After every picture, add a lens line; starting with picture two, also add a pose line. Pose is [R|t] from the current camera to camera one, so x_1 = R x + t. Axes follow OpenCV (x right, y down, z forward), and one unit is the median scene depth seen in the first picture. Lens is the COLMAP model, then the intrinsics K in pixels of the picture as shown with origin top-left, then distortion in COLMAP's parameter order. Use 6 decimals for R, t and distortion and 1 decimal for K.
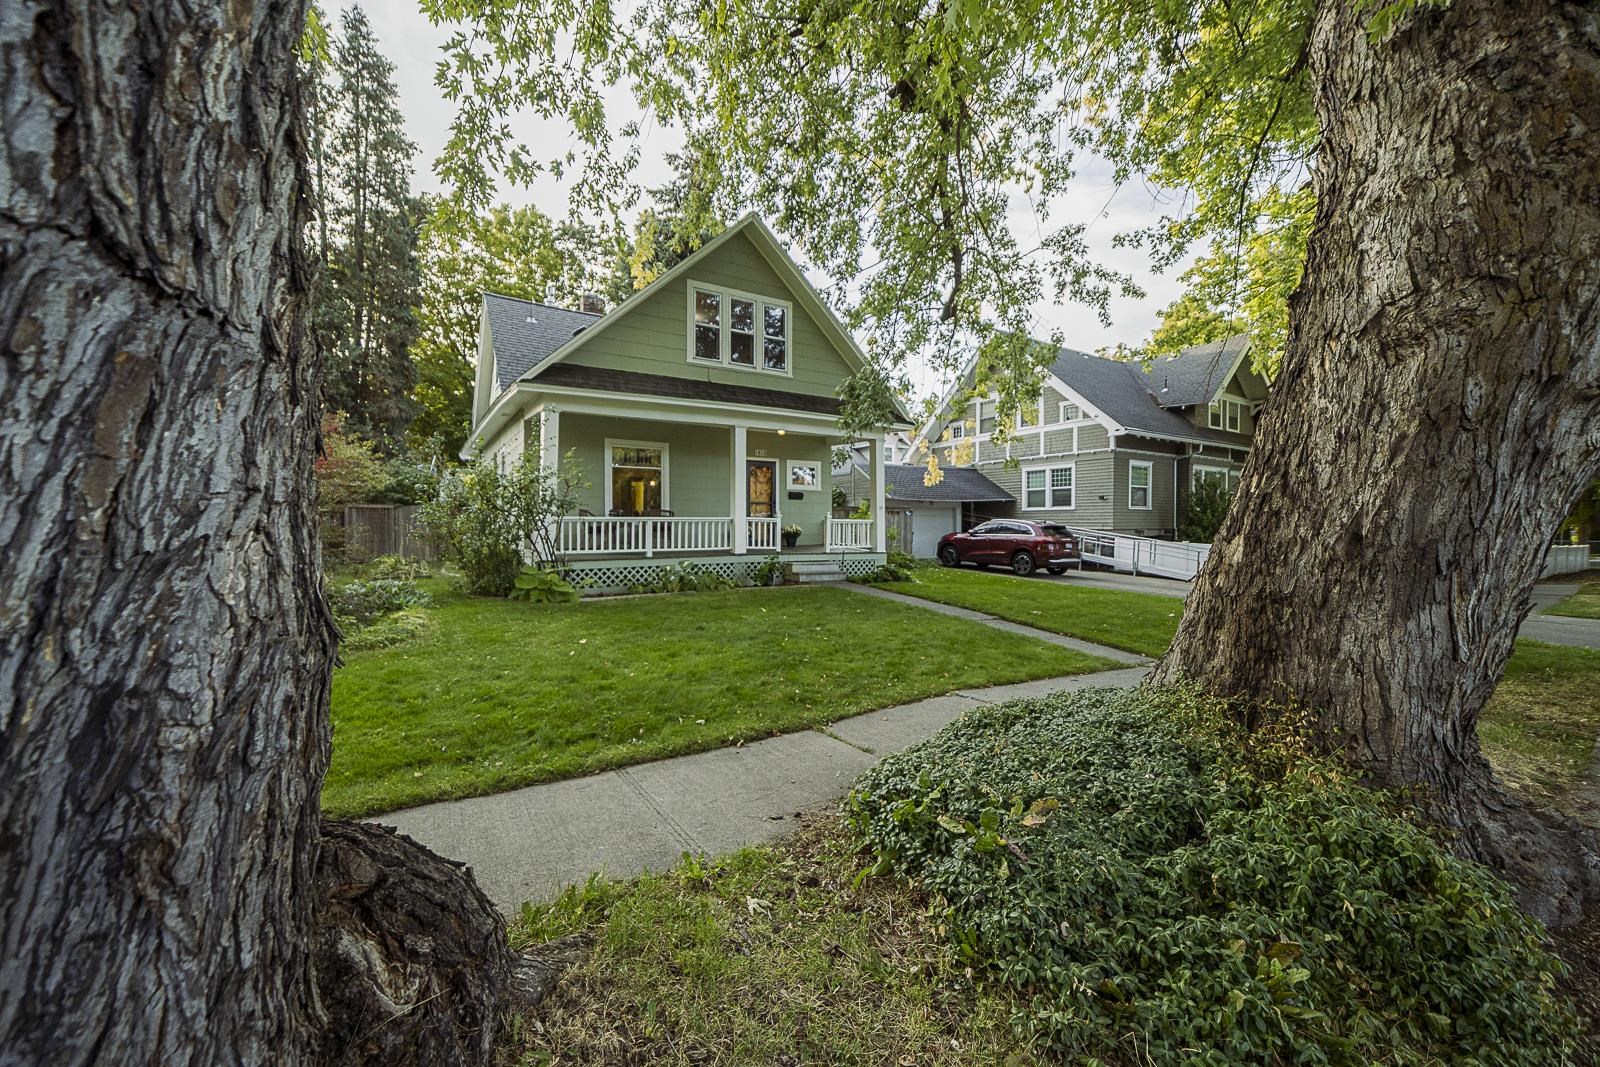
lens RADIAL K [[608.8, 0, 793.6], [0, 608.8, 538.6], [0, 0, 1]] dist [-0.033039, 0.010141]
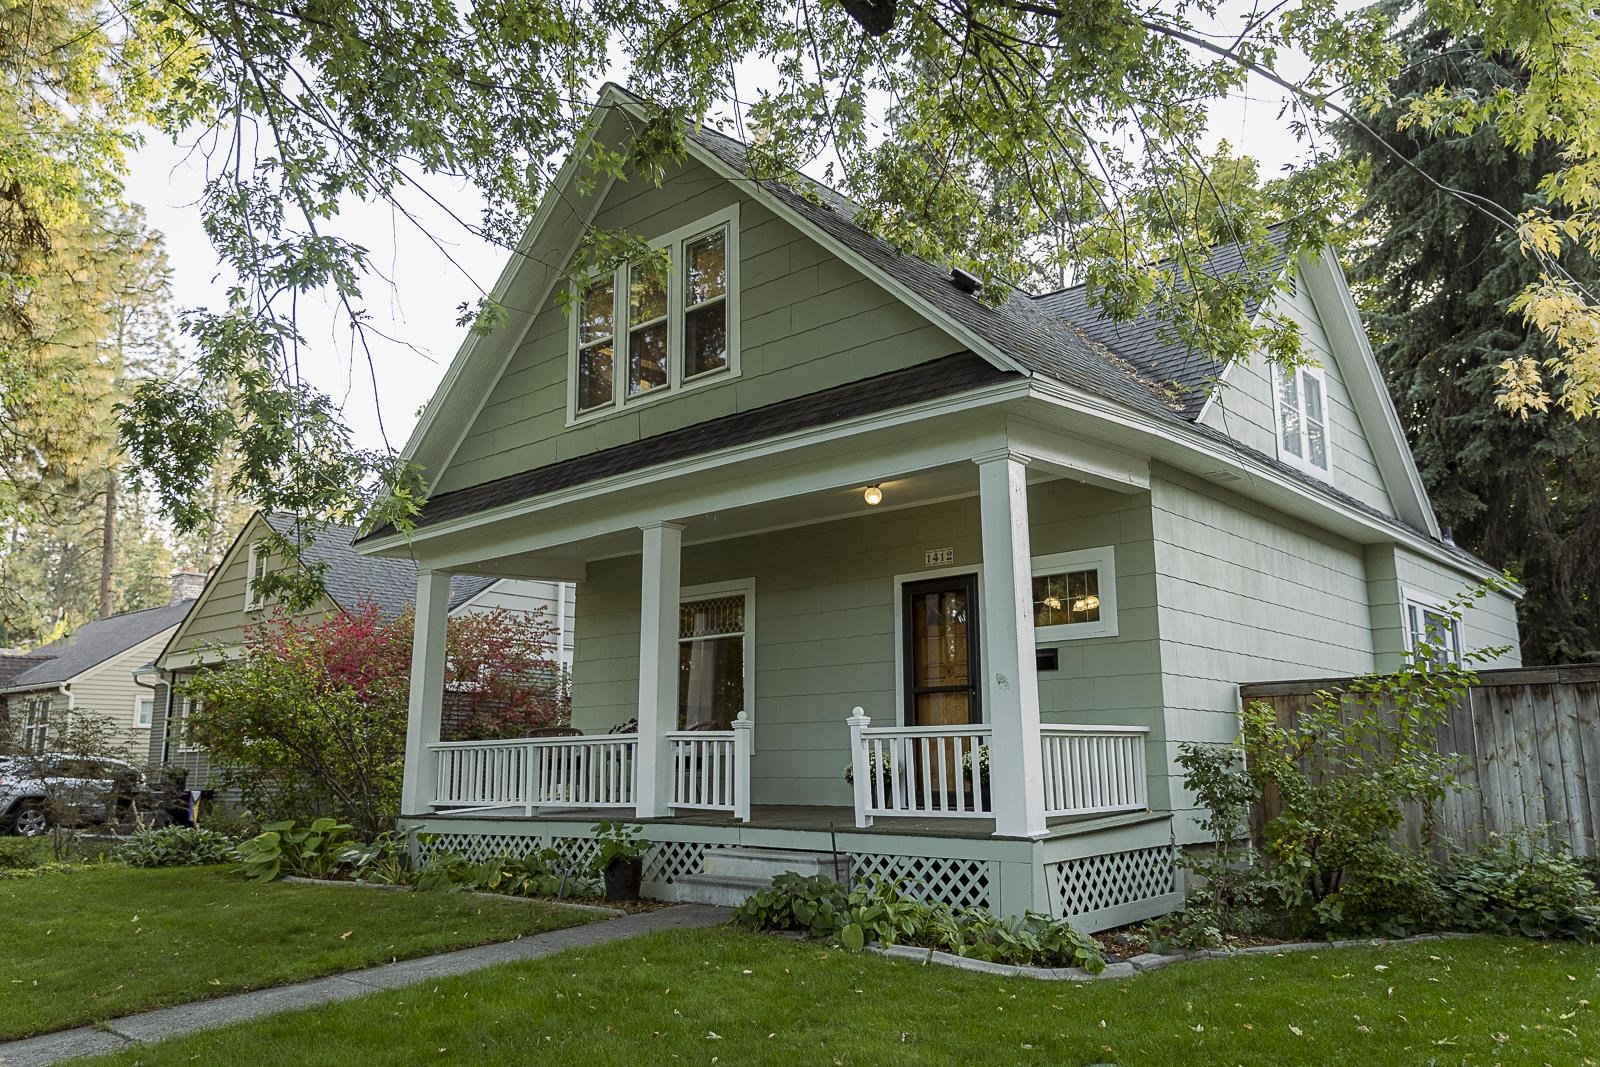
lens RADIAL K [[1246.3, 0, 800.0], [0, 1246.3, 533.5], [0, 0, 1]] dist [-0.003026, -0.000474]
pose [[0.288941, -0.190235, -0.938256, 0.847928], [-0.017432, 0.978850, -0.203834, 0.006231], [0.957188, 0.075251, 0.279513, 0.901665]]
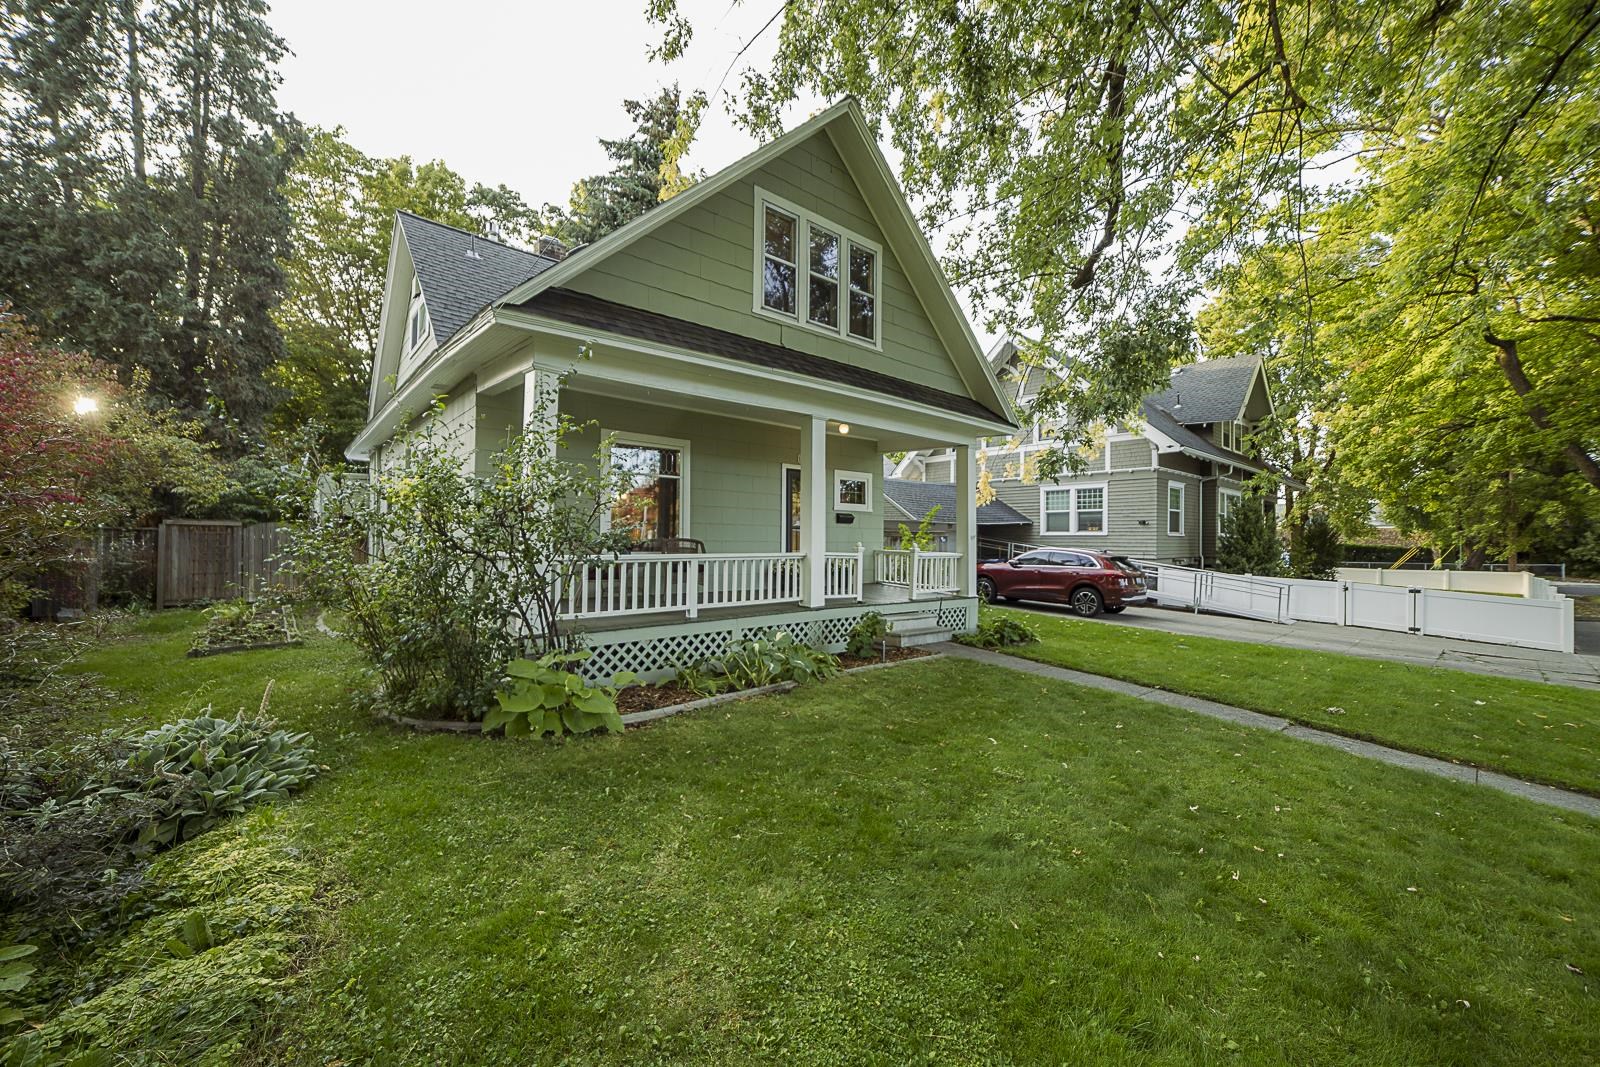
lens RADIAL K [[608.8, 0, 793.6], [0, 608.8, 538.6], [0, 0, 1]] dist [-0.033039, 0.010141]
pose [[0.988097, 0.007059, 0.153668, -0.230180], [-0.003165, 0.999668, -0.025569, -0.035349], [-0.153798, 0.024779, 0.987792, 0.365290]]
